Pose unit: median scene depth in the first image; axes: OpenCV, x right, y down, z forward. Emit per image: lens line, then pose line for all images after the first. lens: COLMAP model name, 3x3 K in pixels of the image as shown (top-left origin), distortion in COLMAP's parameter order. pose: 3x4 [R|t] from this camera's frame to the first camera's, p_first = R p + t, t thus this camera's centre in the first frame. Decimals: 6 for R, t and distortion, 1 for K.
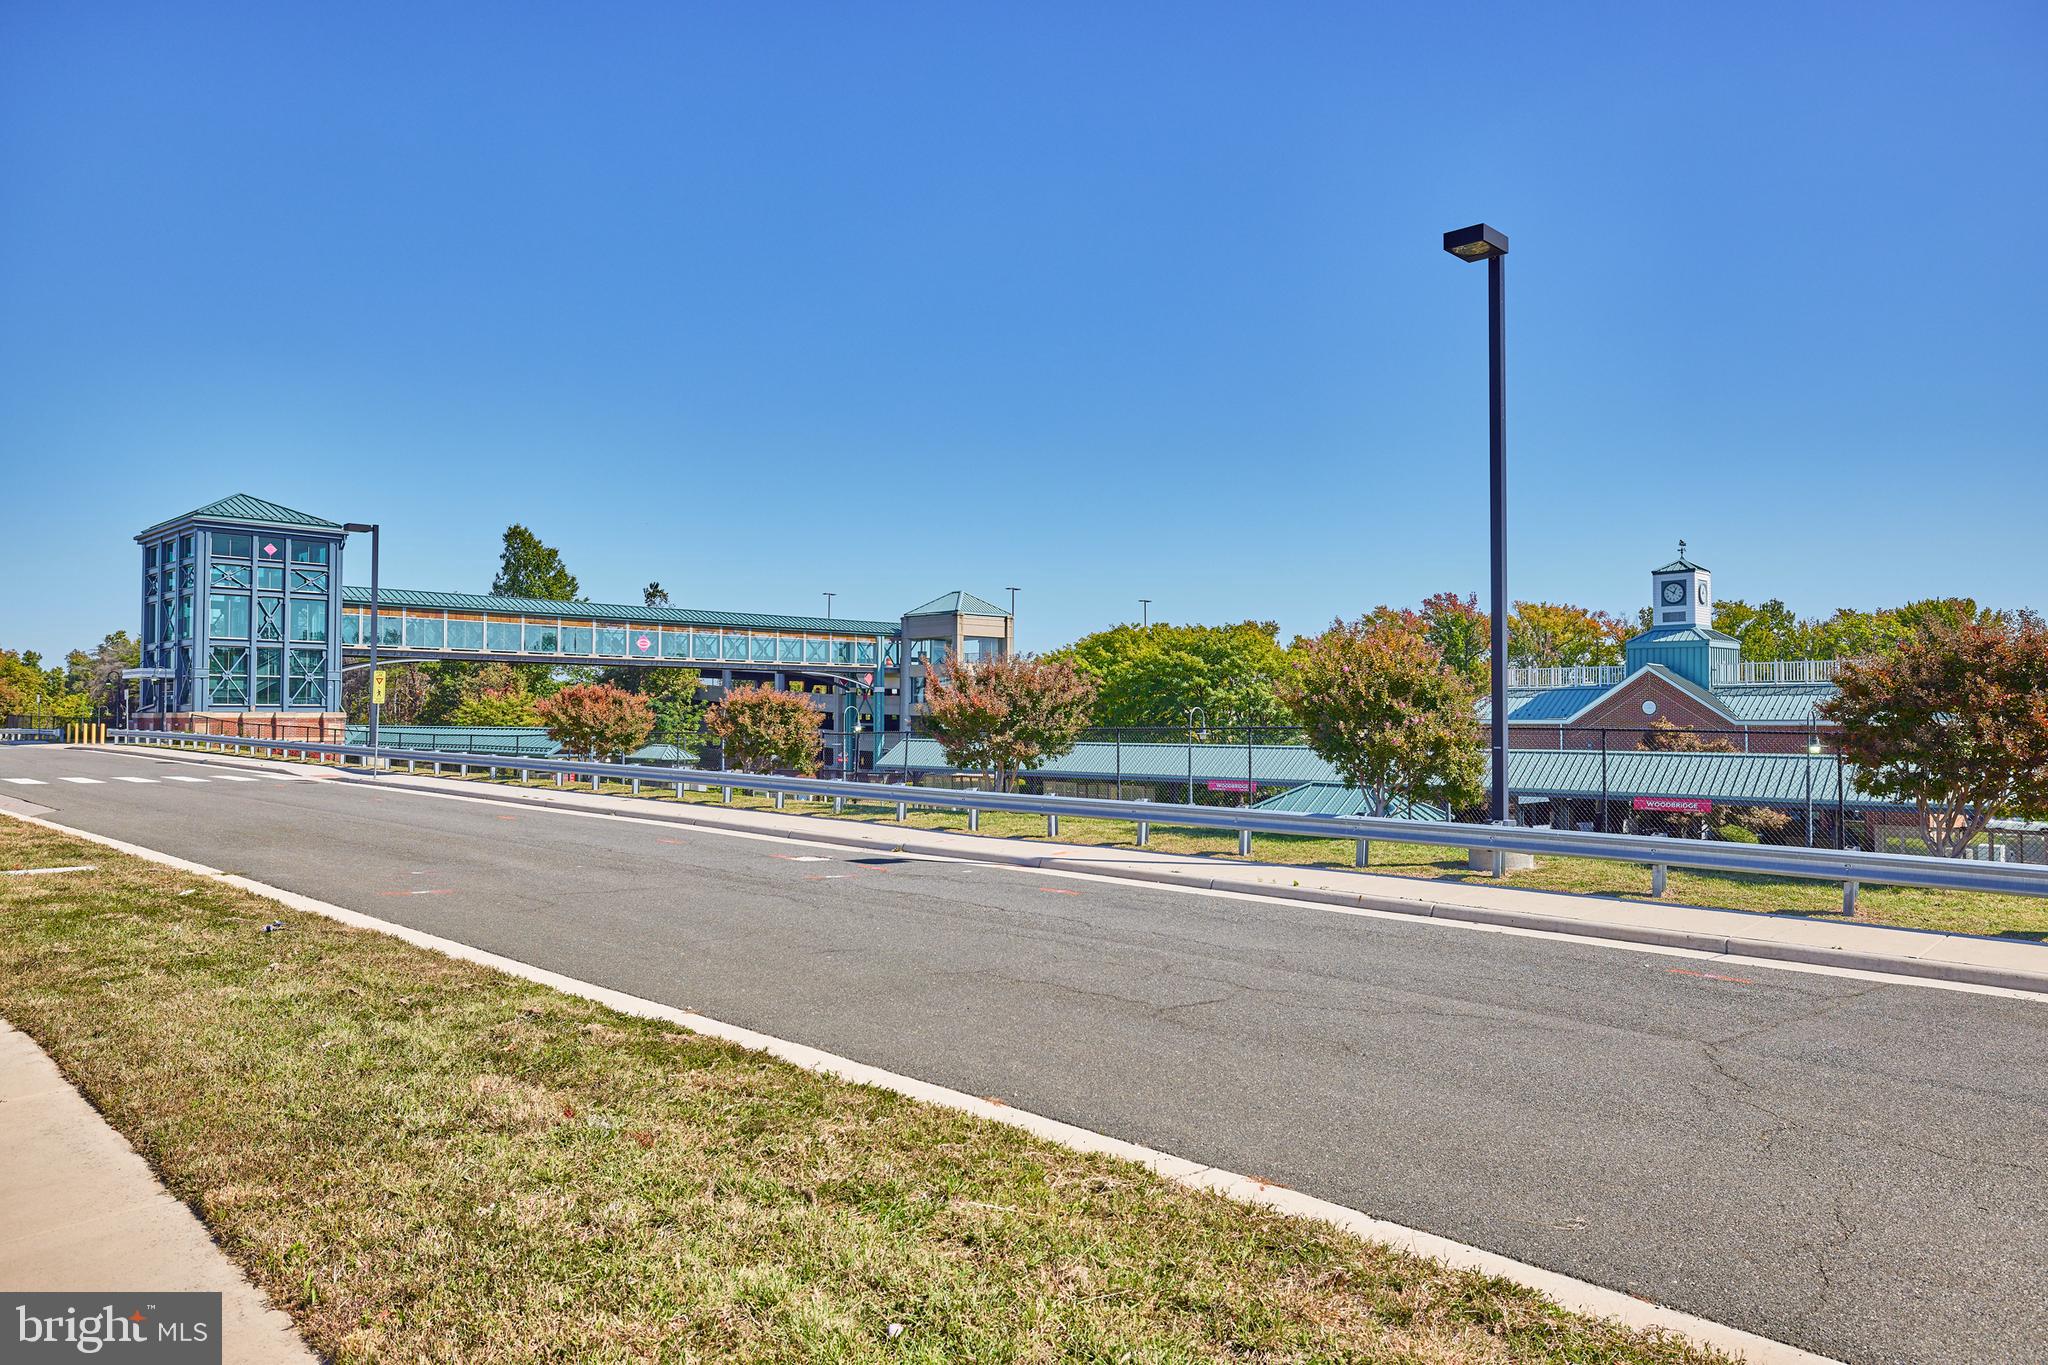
lens RADIAL K [[1355.0, 0, 1032.8], [0, 1355.0, 685.7], [0, 0, 1]] dist [0.006861, 0.000189]
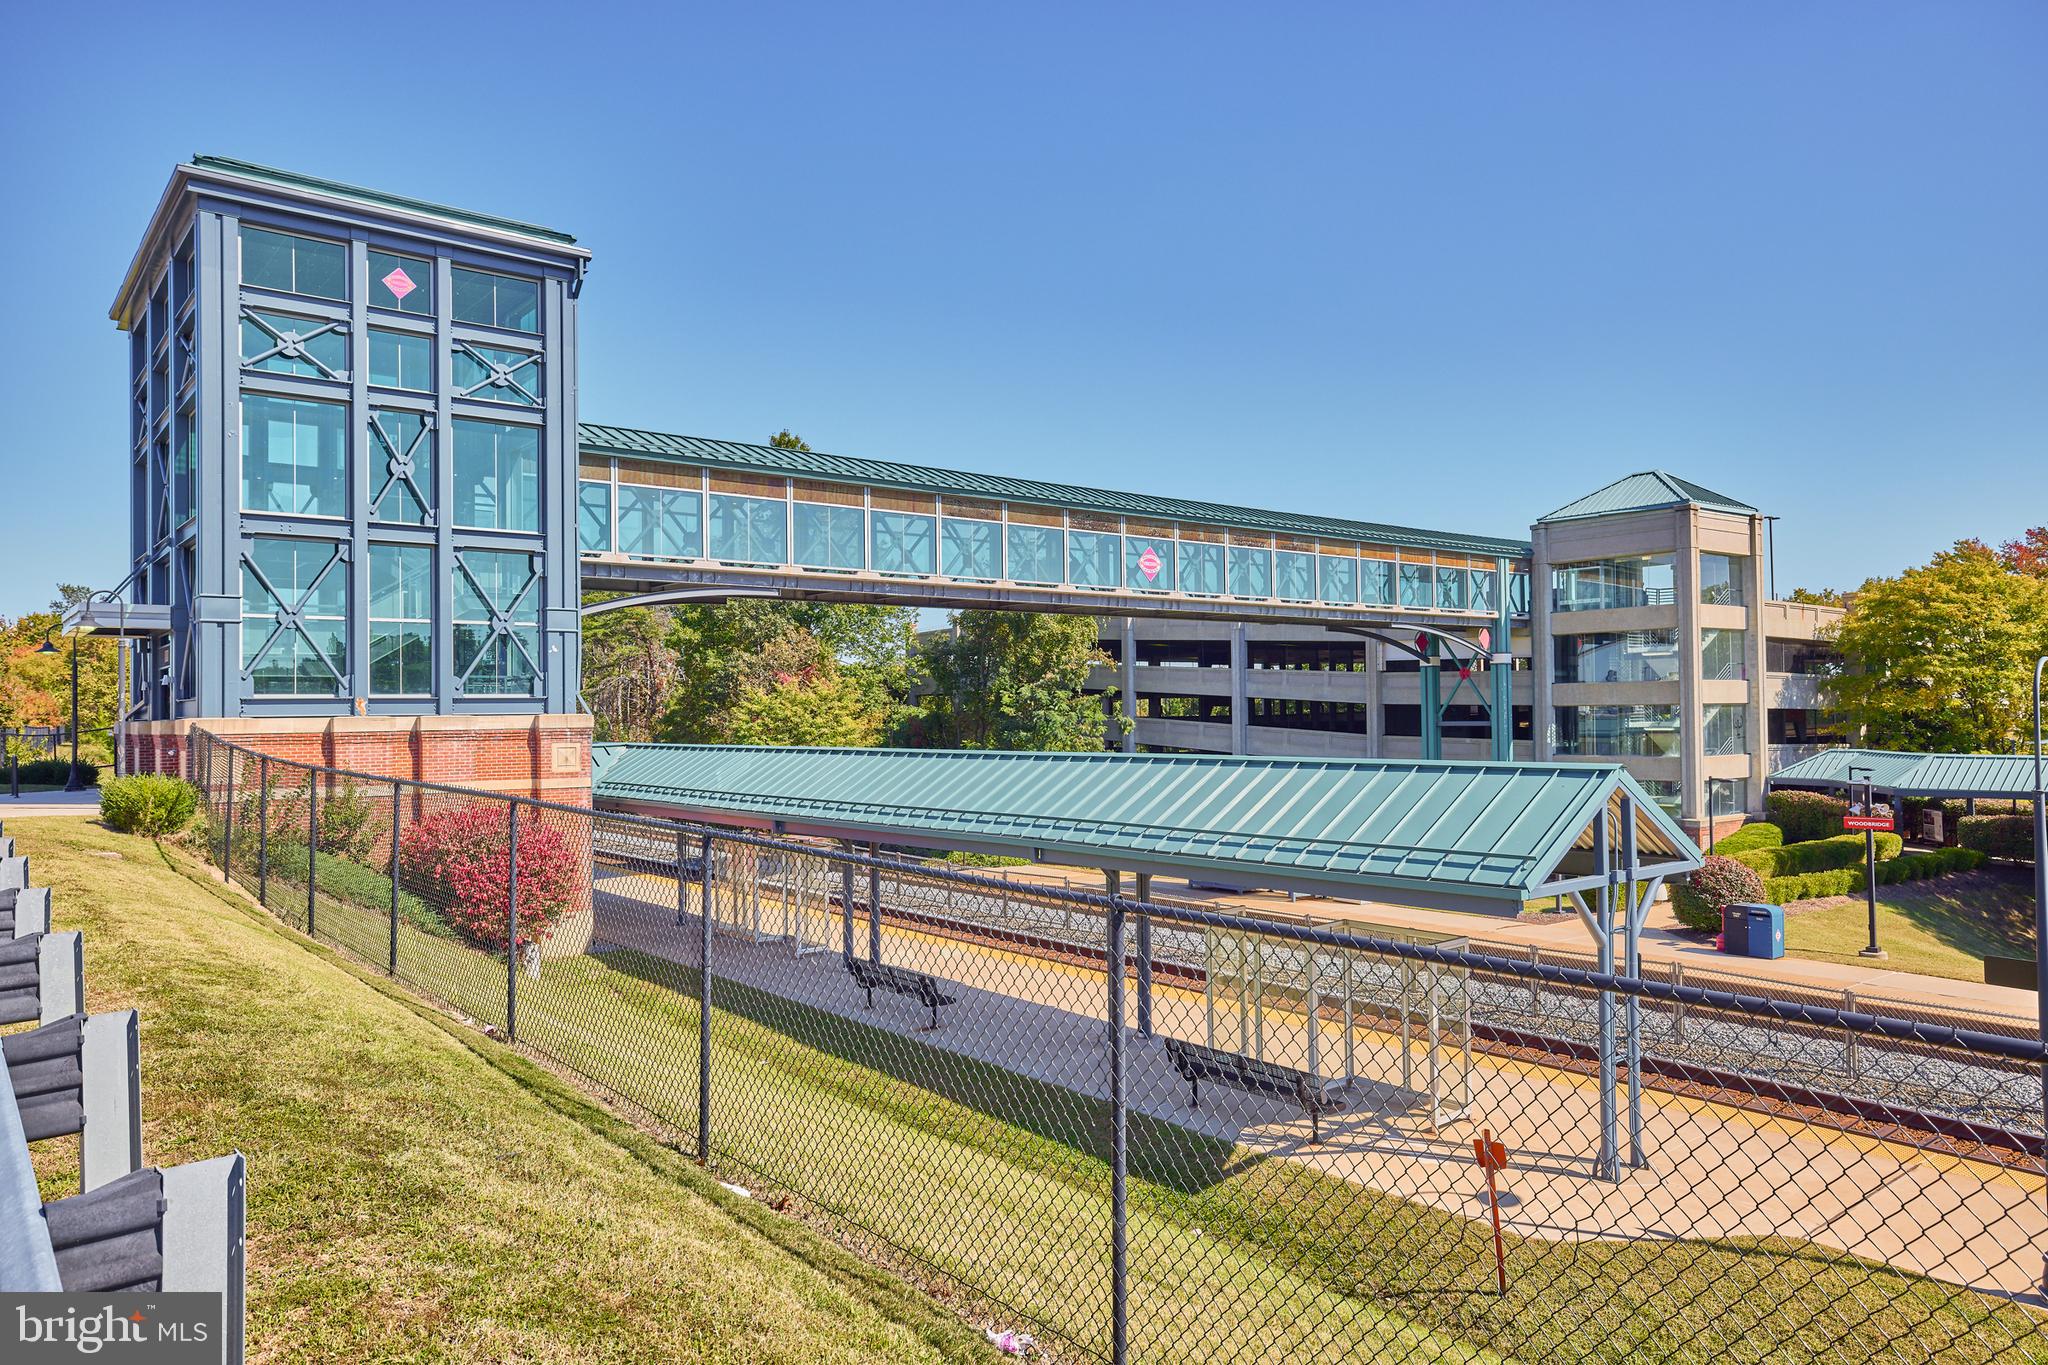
lens RADIAL K [[1355.0, 0, 1017.2], [0, 1355.0, 685.6], [0, 0, 1]] dist [0.006861, 0.000189]
pose [[0.992448, -0.015983, -0.121623, -0.335174], [0.016465, 0.999860, 0.002960, 0.012250], [0.121558, -0.004941, 0.992572, 0.624210]]
